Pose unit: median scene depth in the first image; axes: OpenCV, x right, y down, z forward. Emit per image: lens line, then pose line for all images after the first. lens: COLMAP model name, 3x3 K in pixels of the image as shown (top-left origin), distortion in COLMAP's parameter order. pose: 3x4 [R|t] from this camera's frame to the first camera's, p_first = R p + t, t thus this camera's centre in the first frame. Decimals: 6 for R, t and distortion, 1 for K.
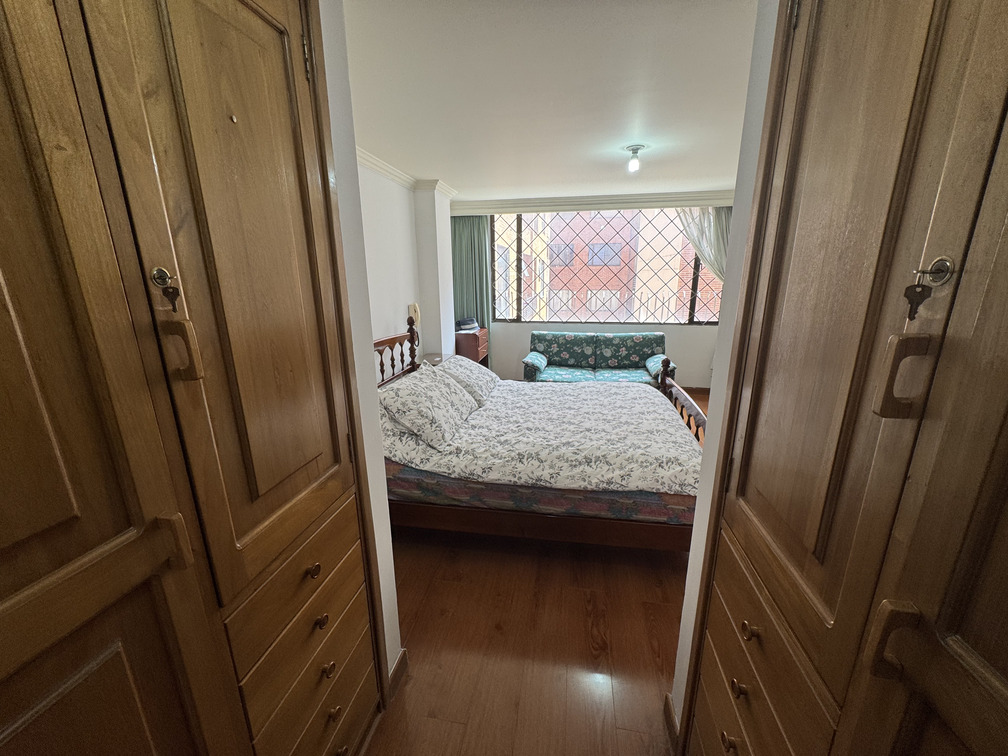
lens RADIAL K [[402.5, 0, 502.4], [0, 402.5, 373.9], [0, 0, 1]] dist [-0.009634, 0.000147]
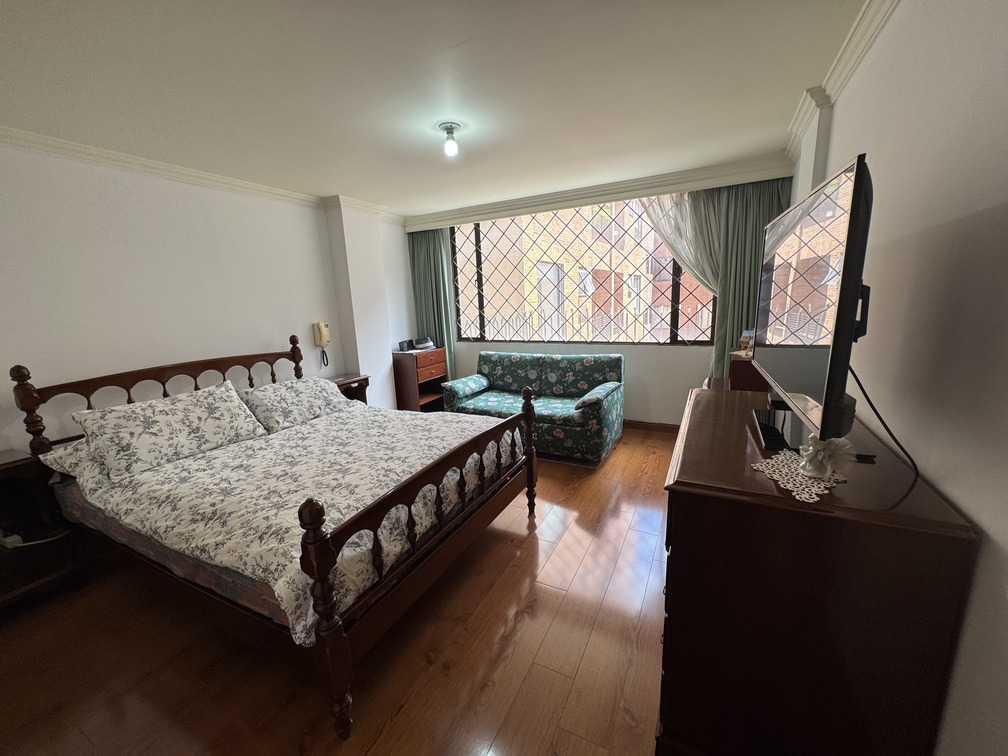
lens RADIAL K [[402.5, 0, 505.5], [0, 402.5, 375.6], [0, 0, 1]] dist [-0.009634, 0.000147]
pose [[0.957363, 0.027052, -0.287620, 0.401740], [-0.039522, 0.998510, -0.037638, -0.021136], [0.286173, 0.047400, 0.957005, 0.165794]]
